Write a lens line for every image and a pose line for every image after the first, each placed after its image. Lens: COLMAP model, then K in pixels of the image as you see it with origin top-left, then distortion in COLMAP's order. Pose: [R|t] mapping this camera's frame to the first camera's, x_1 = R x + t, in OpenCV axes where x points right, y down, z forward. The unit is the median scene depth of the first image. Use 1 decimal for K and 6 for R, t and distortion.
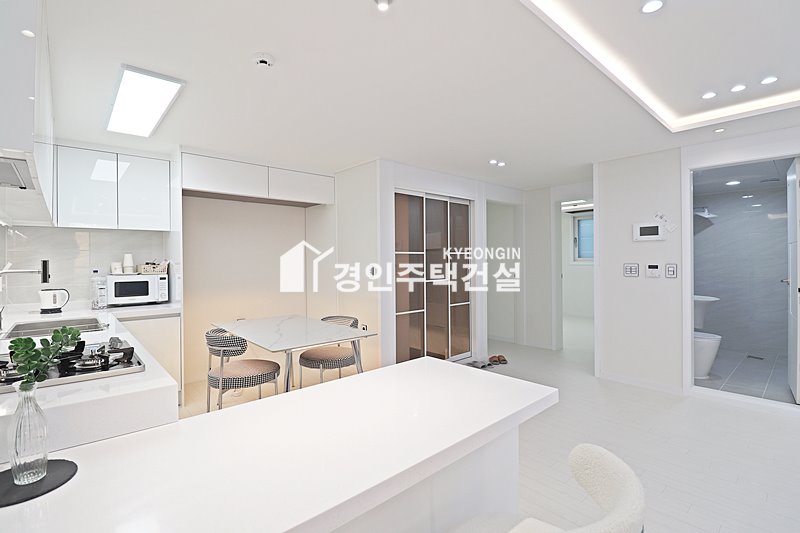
lens RADIAL K [[374.9, 0, 401.1], [0, 374.9, 261.3], [0, 0, 1]] dist [0.000752, -0.025611]
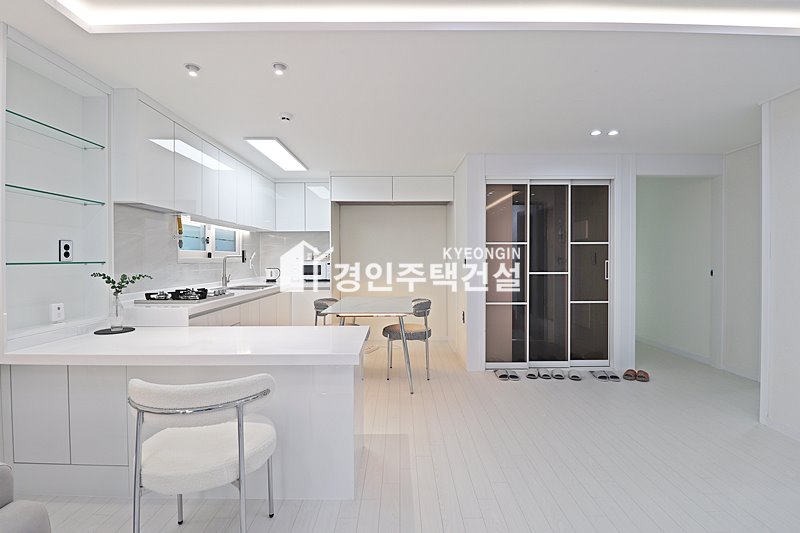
lens RADIAL K [[372.9, 0, 399.3], [0, 372.9, 261.4], [0, 0, 1]] dist [0.003299, -0.011817]
pose [[0.747747, 0.013944, -0.663838, 0.520265], [-0.005011, 0.999870, 0.015358, 0.012609], [0.663965, -0.008157, 0.747719, 0.088809]]
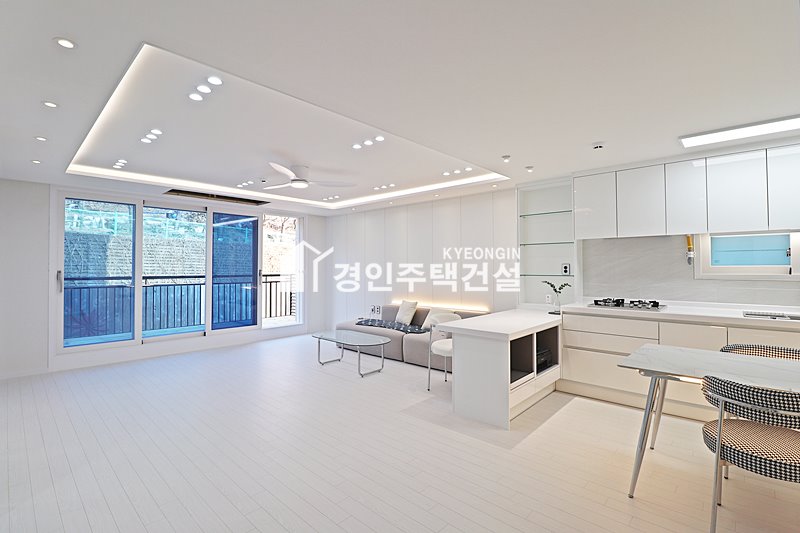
lens RADIAL K [[370.5, 0, 399.4], [0, 370.5, 263.1], [0, 0, 1]] dist [-0.000072, -0.015915]
pose [[-0.995499, 0.010916, -0.094140, 0.345742], [0.011688, 0.999902, -0.007647, -0.010141], [0.094048, -0.008713, -0.995530, 1.320493]]
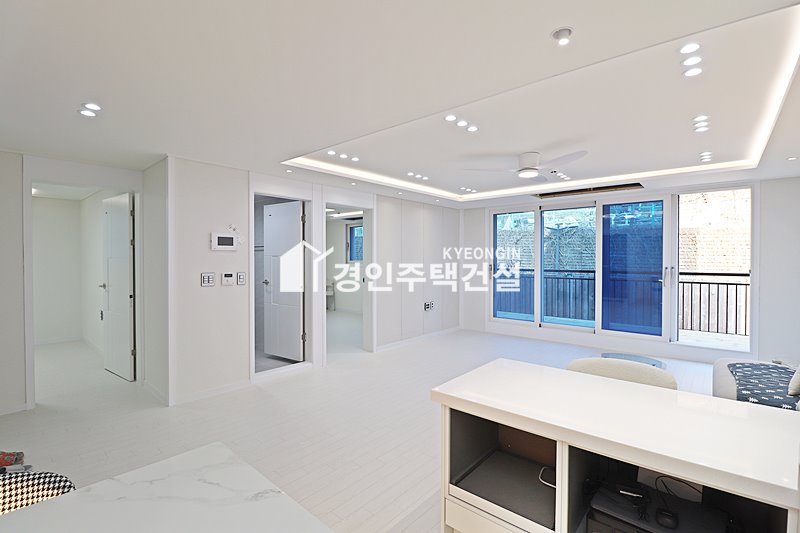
lens RADIAL K [[370.5, 0, 399.4], [0, 370.5, 263.1], [0, 0, 1]] dist [-0.000072, -0.015915]
pose [[-0.122861, -0.003852, 0.992416, -0.422485], [0.002666, 0.999988, 0.004211, -0.023187], [-0.992420, 0.003164, -0.122849, 0.644472]]
